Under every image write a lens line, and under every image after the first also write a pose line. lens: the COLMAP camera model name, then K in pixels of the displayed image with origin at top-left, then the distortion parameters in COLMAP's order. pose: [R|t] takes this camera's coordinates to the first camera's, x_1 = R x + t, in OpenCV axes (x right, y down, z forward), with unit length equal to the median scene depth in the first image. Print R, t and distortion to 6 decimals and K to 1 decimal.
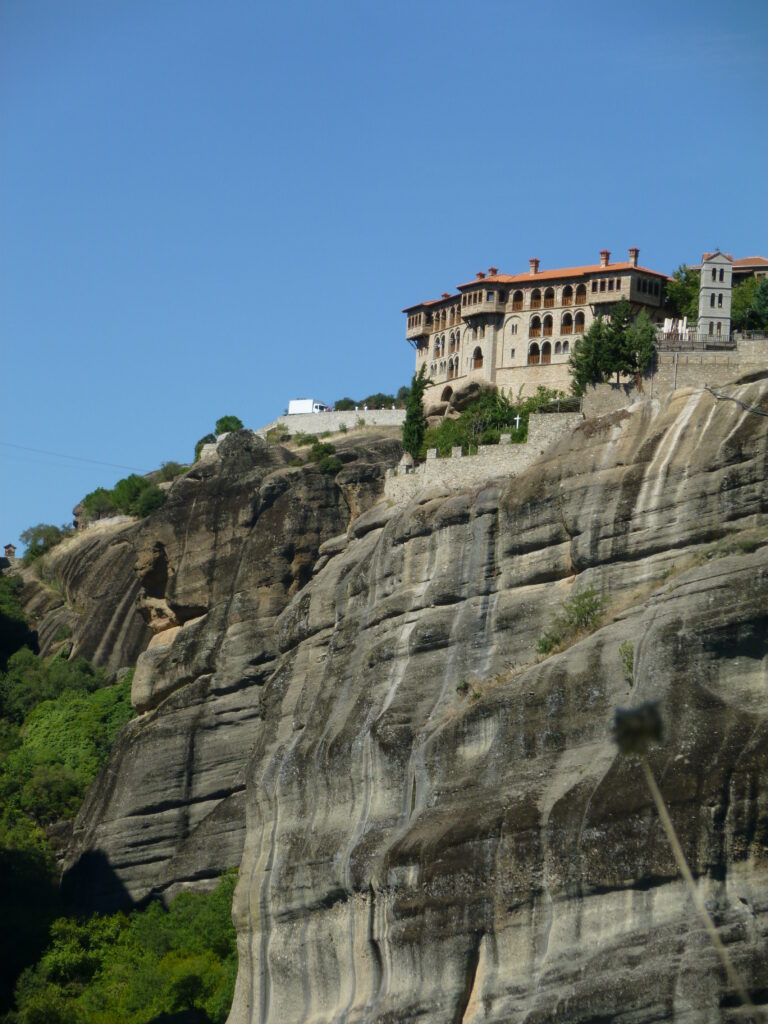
lens RADIAL K [[3943.2, 0, 383.0], [0, 3943.2, 517.7], [0, 0, 1]] dist [0.711993, 0.000000]
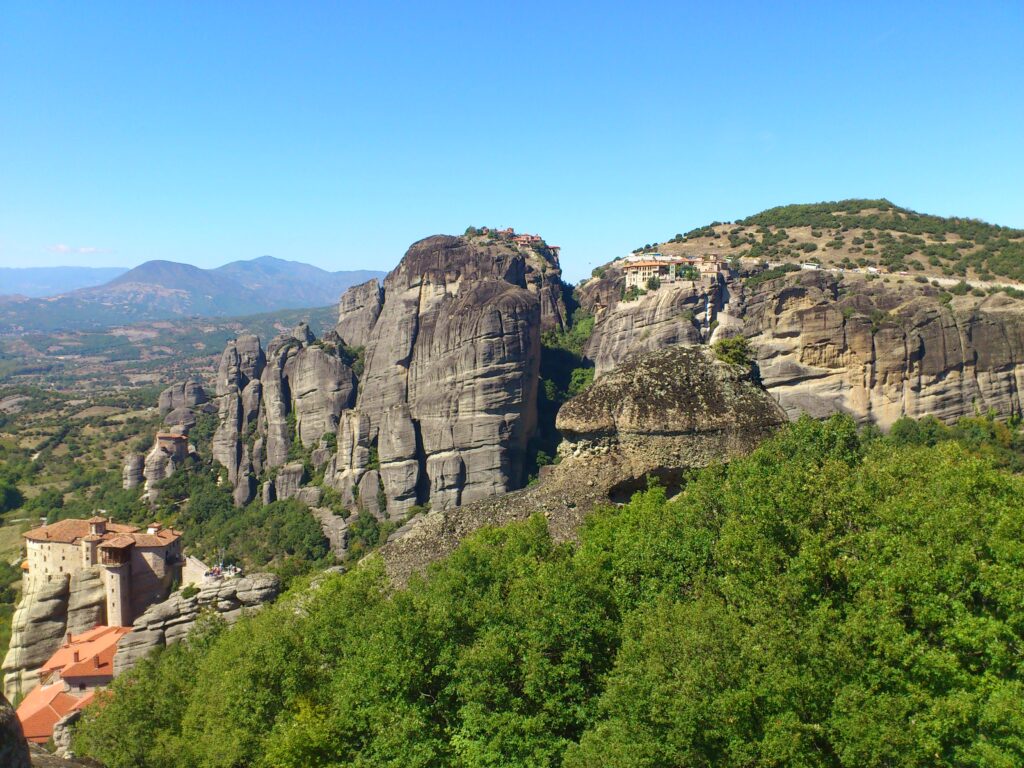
lens RADIAL K [[948.1, 0, 502.6], [0, 948.1, 373.6], [0, 0, 1]] dist [0.009284, 0.000000]
pose [[0.971672, -0.039073, -0.233082, 0.158588], [0.079427, 0.982862, 0.166352, -0.156202], [0.222588, -0.180152, 0.958123, -0.338657]]
